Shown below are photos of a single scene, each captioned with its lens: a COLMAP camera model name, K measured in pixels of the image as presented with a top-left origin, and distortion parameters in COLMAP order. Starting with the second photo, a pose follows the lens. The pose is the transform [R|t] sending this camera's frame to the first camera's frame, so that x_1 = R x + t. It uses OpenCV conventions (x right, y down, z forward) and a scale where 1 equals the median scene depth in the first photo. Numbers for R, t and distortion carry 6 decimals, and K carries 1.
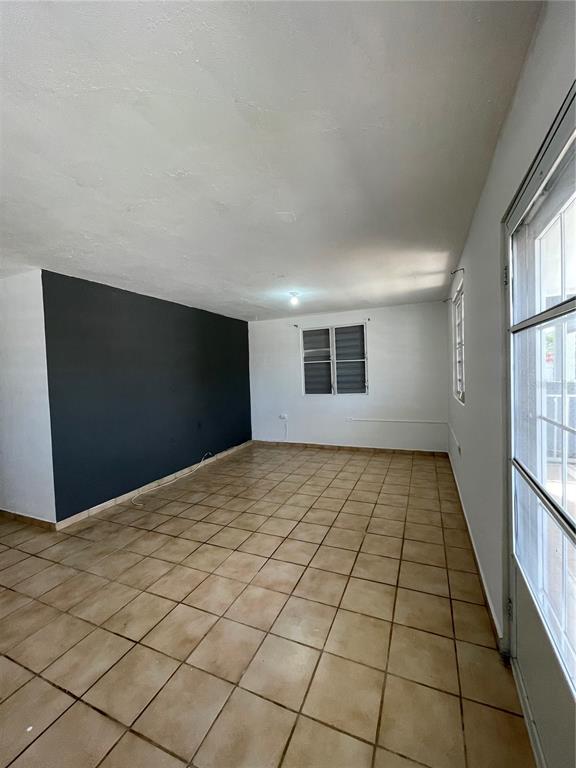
lens RADIAL K [[312.3, 0, 288.0], [0, 312.3, 384.0], [0, 0, 1]] dist [0.000194, 0.000192]
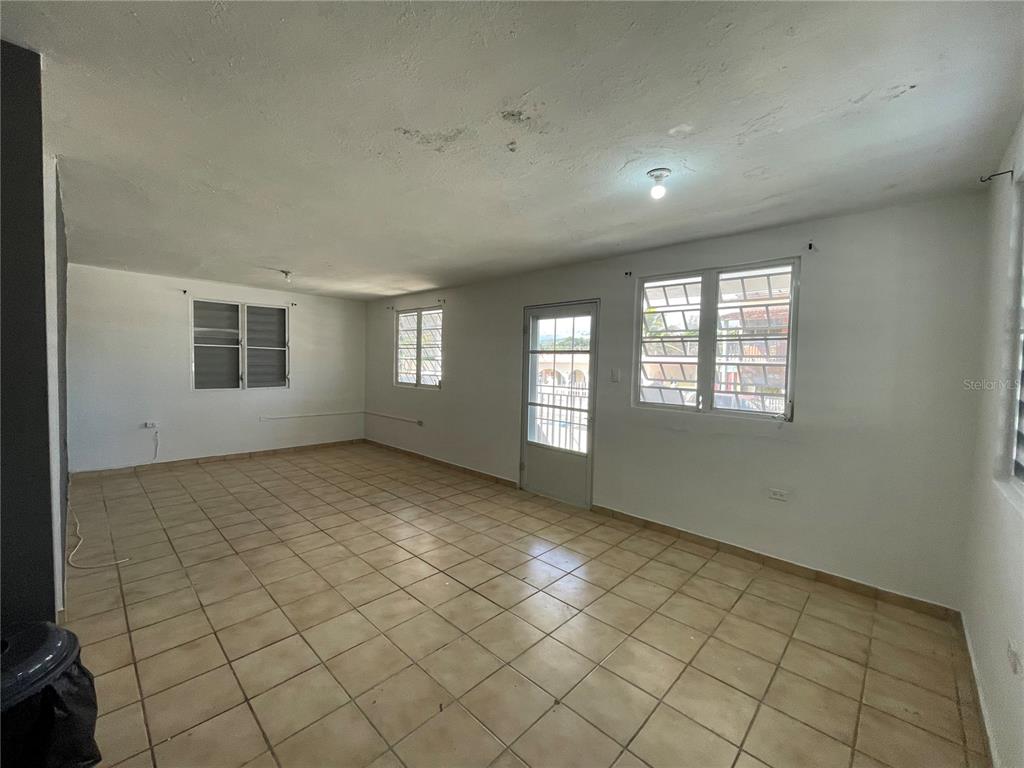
lens RADIAL K [[416.4, 0, 512.0], [0, 416.4, 384.0], [0, 0, 1]] dist [0.000194, 0.000192]
pose [[0.342010, 0.000674, 0.939696, -0.927640], [-0.000556, 1.000000, -0.000514, 0.032655], [-0.939696, -0.000347, 0.342011, -0.010484]]
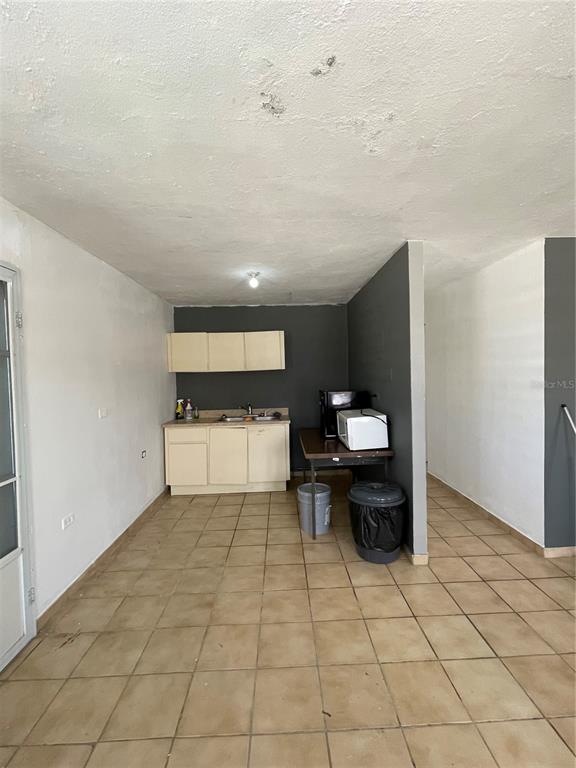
lens RADIAL K [[332.8, 0, 288.0], [0, 332.8, 384.0], [0, 0, 1]] dist [0.000727, 0.000181]
pose [[0.422063, 0.048820, -0.905251, -0.214109], [-0.025574, 0.998793, 0.041941, -0.002685], [0.906206, 0.005449, 0.422802, 0.015972]]
